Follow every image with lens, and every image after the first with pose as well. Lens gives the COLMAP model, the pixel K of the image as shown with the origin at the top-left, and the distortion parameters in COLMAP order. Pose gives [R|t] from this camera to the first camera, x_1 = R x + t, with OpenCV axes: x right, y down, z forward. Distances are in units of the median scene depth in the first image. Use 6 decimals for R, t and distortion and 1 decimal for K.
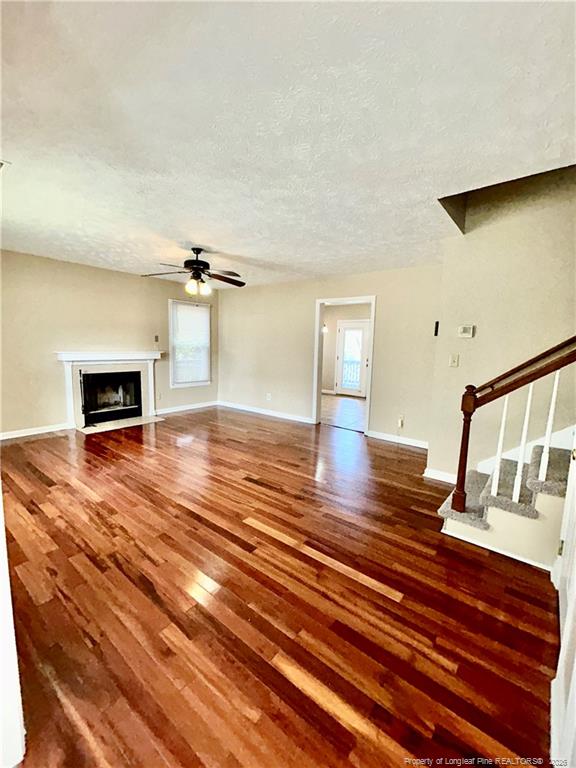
lens RADIAL K [[322.8, 0, 288.0], [0, 322.8, 384.0], [0, 0, 1]] dist [0.000775, 0.000043]
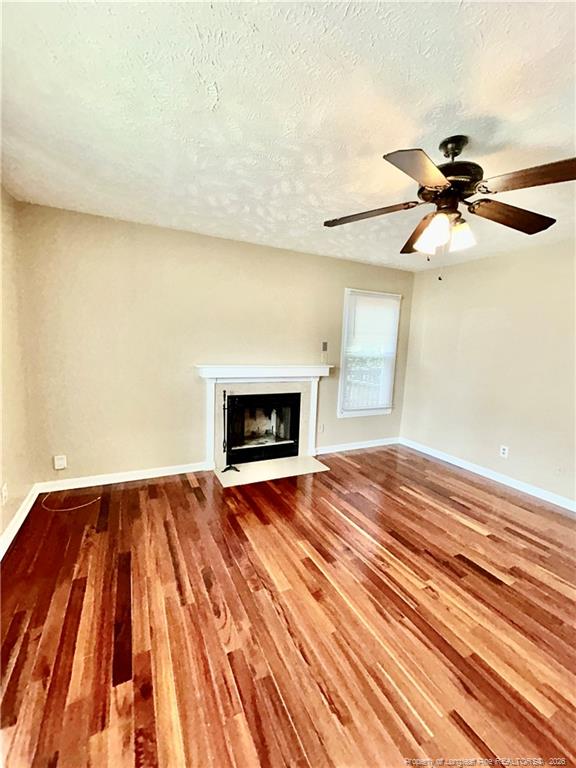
lens RADIAL K [[322.8, 0, 288.0], [0, 322.8, 384.0], [0, 0, 1]] dist [0.000775, 0.000043]
pose [[0.901733, 0.064013, -0.427528, -0.185458], [-0.067490, 0.997695, 0.007034, -0.062172], [0.426993, 0.022511, 0.903975, 0.358973]]
